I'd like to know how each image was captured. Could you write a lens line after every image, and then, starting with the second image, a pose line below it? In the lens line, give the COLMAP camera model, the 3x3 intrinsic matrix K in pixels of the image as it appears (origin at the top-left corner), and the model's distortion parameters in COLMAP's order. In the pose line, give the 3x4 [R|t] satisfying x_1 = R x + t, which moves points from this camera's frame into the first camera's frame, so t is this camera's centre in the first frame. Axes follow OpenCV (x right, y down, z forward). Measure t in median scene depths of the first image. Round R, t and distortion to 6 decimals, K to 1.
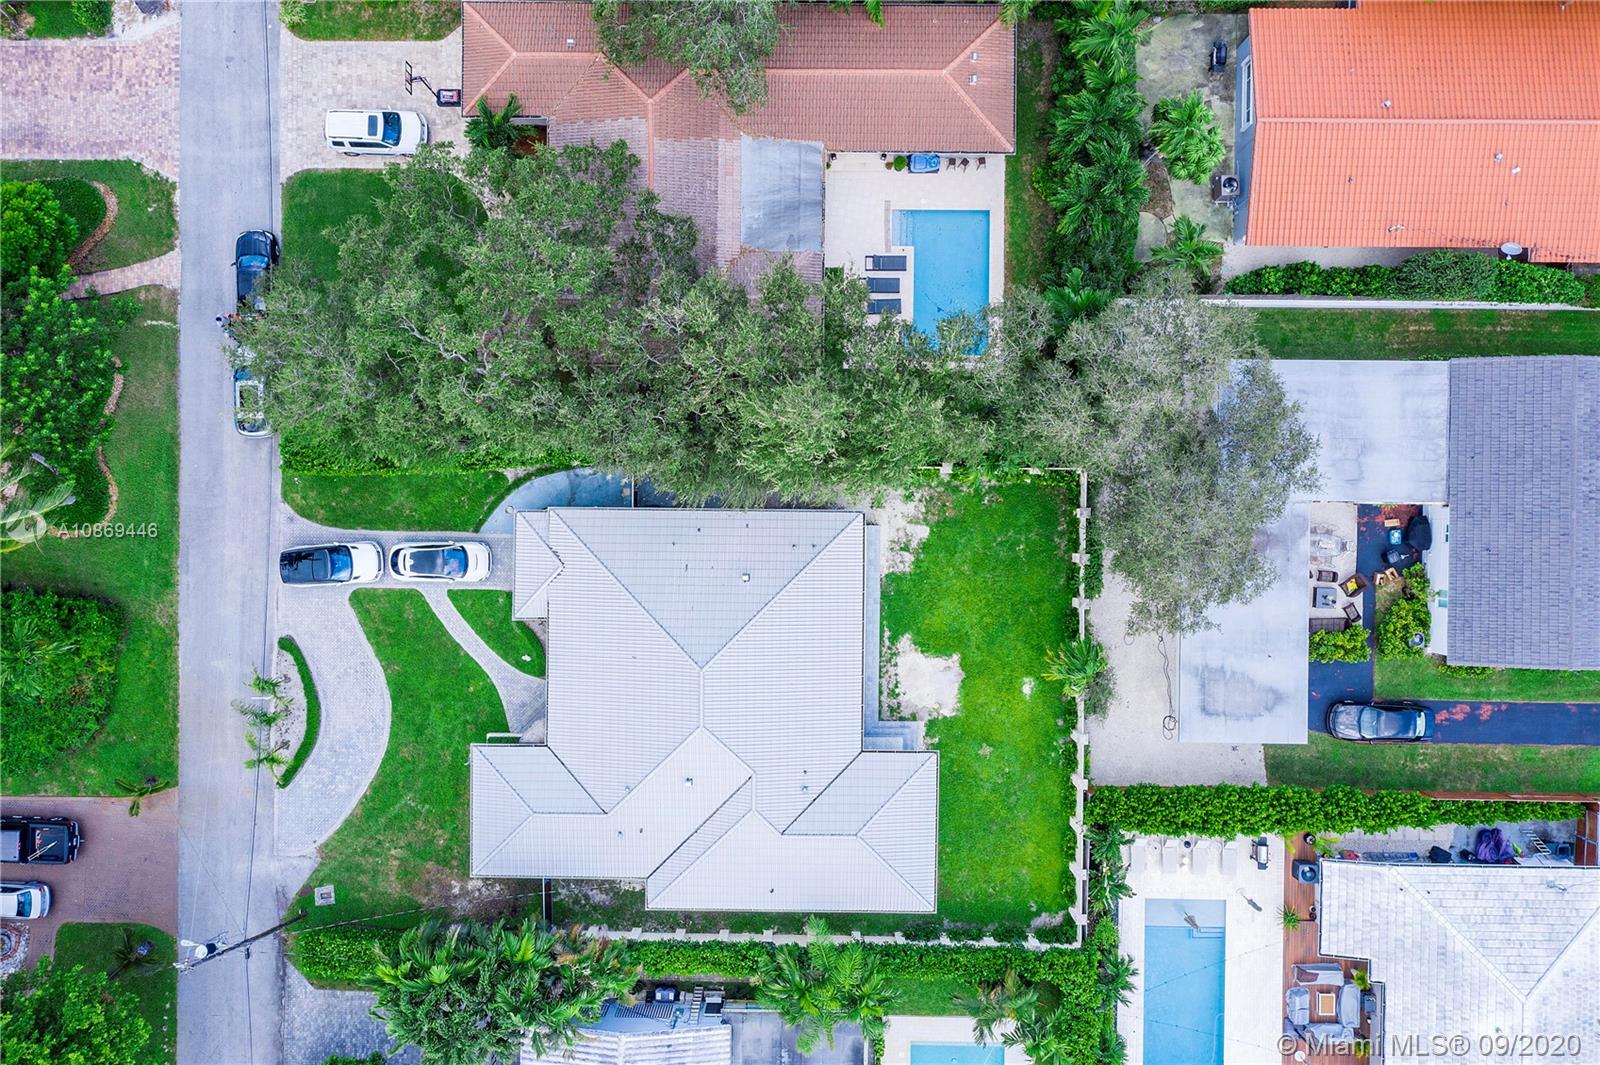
lens RADIAL K [[1289.9, 0, 800.0], [0, 1289.9, 532.5], [0, 0, 1]] dist [0.014693, -0.003563]
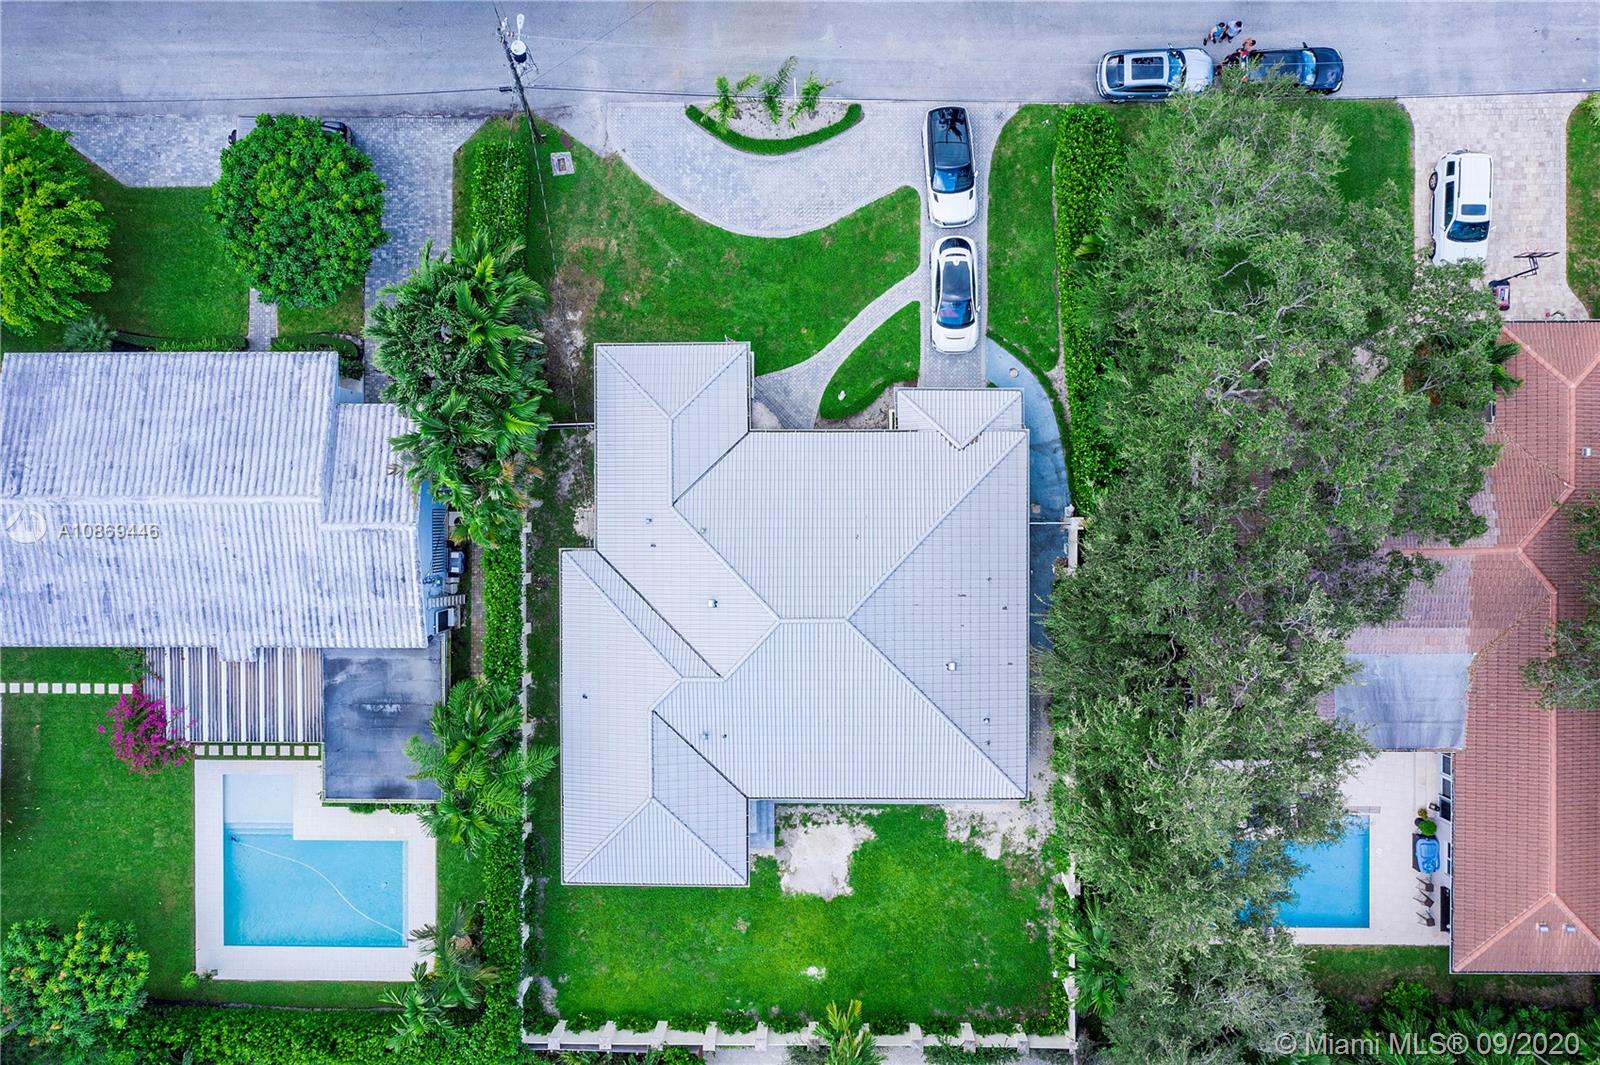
lens RADIAL K [[1289.9, 0, 800.0], [0, 1289.9, 532.5], [0, 0, 1]] dist [0.014693, -0.003563]
pose [[0.012974, 0.999517, 0.028225, -0.145561], [-0.999808, 0.012553, 0.015030, 0.113519], [0.014669, -0.028415, 0.999489, 0.137287]]
